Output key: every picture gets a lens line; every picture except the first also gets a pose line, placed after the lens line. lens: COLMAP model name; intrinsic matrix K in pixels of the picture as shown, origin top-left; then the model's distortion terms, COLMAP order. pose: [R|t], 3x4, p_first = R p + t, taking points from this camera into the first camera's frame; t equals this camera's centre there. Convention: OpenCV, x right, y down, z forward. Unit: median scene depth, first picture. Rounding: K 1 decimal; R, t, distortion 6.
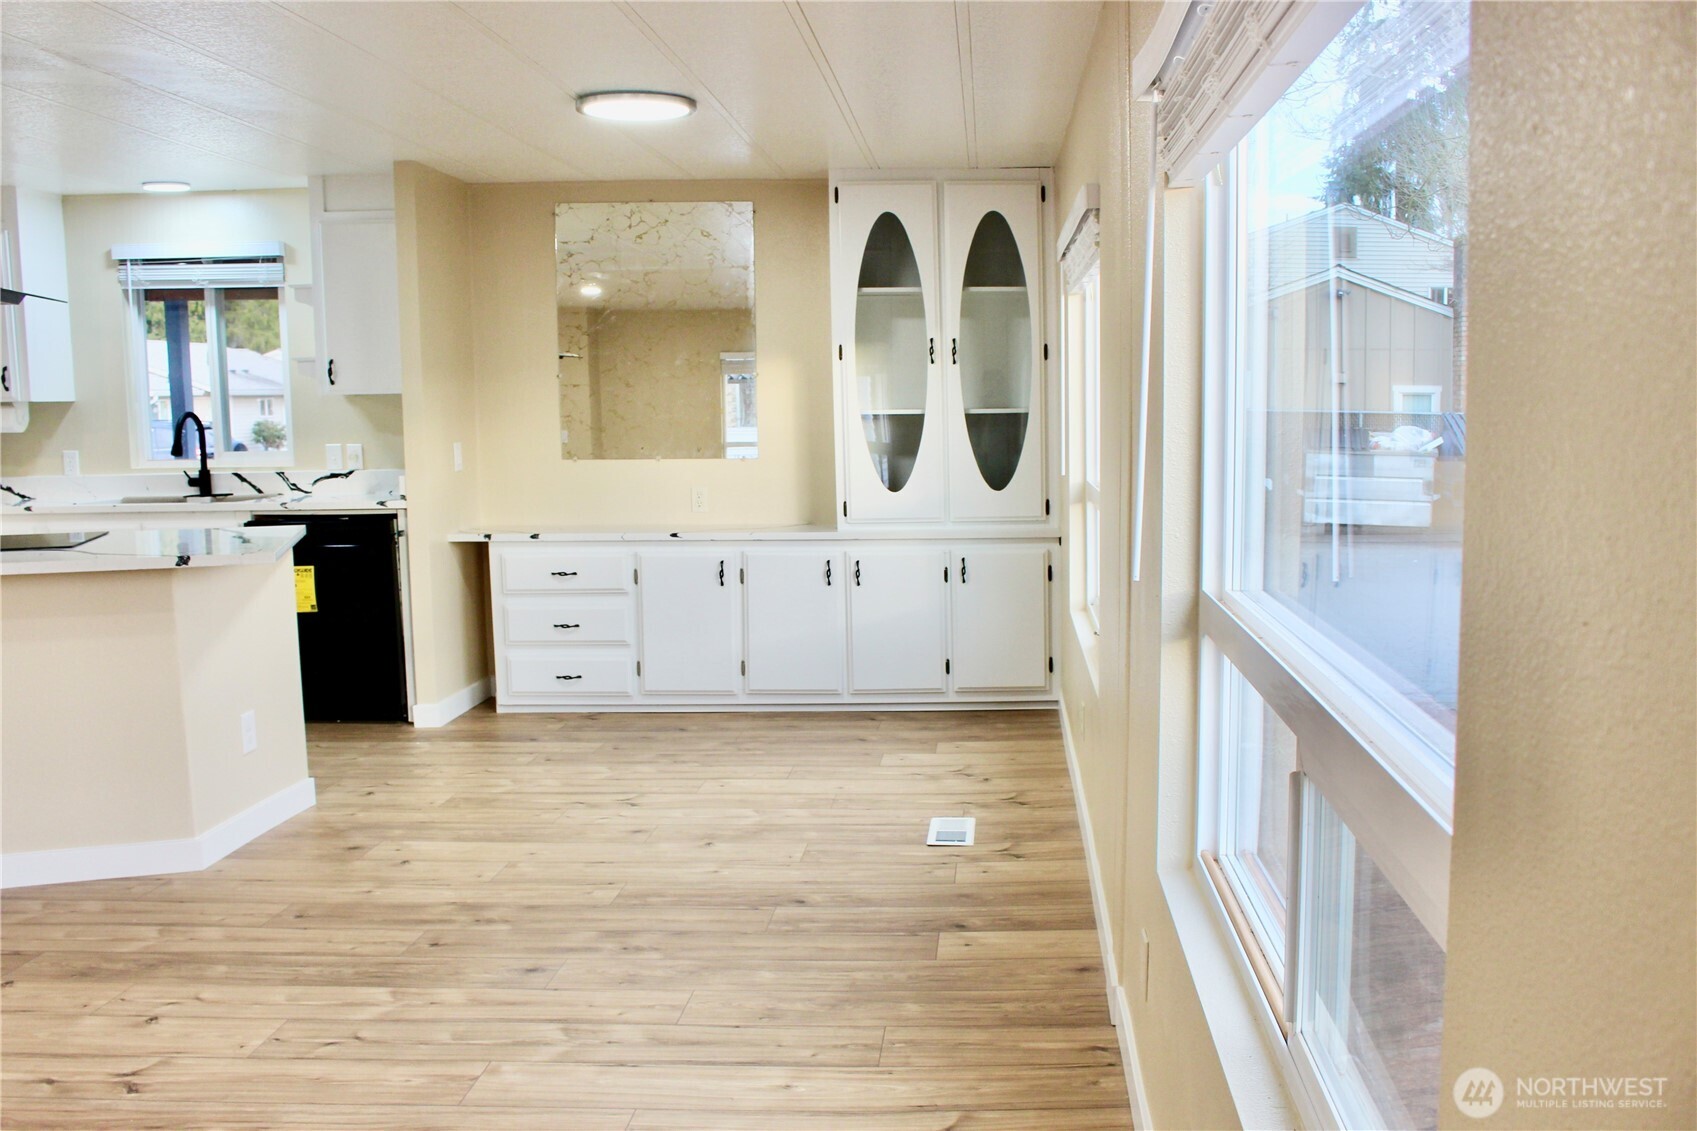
lens RADIAL K [[1495.1, 0, 1022.5], [0, 1495.1, 581.2], [0, 0, 1]] dist [-0.073862, 0.007306]
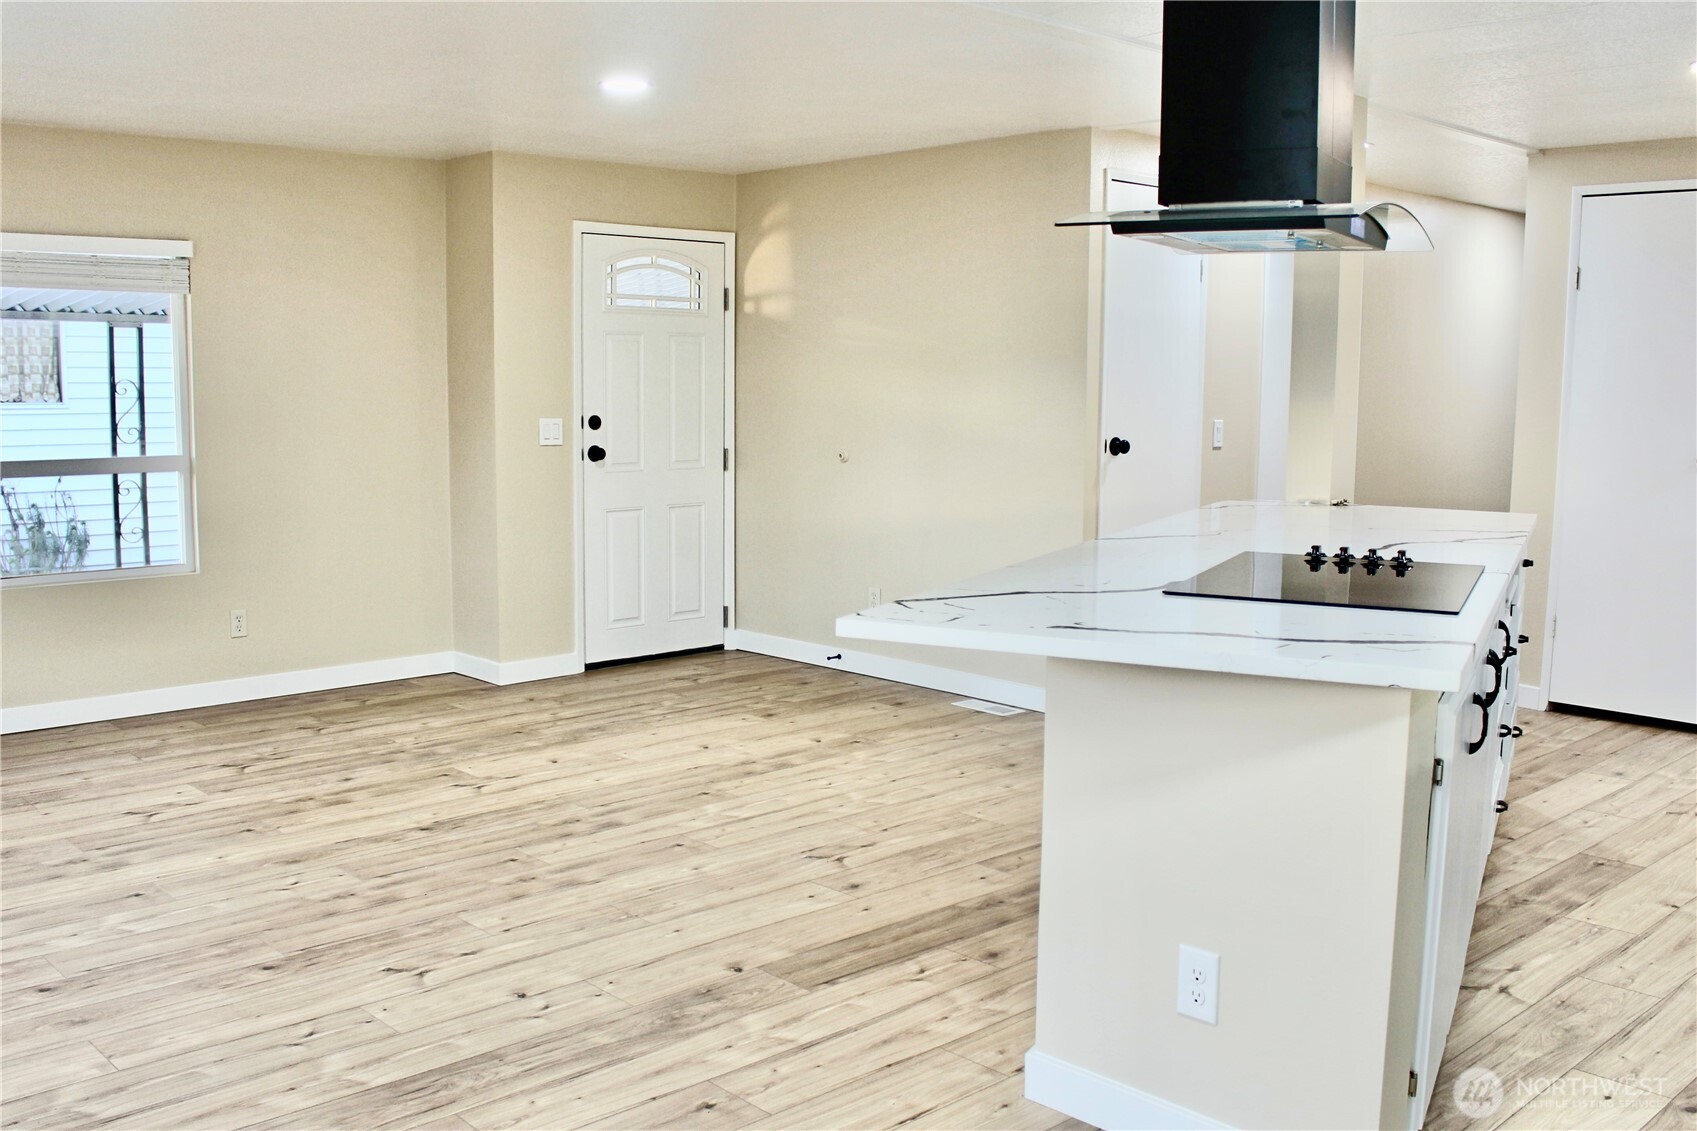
lens RADIAL K [[1570.5, 0, 836.1], [0, 1570.5, 586.5], [0, 0, 1]] dist [-0.156305, 0.129487]
pose [[-0.743915, 0.088020, -0.662452, -0.047627], [-0.084367, 0.970987, 0.223757, -0.137329], [0.662927, 0.222346, -0.714905, 1.106108]]
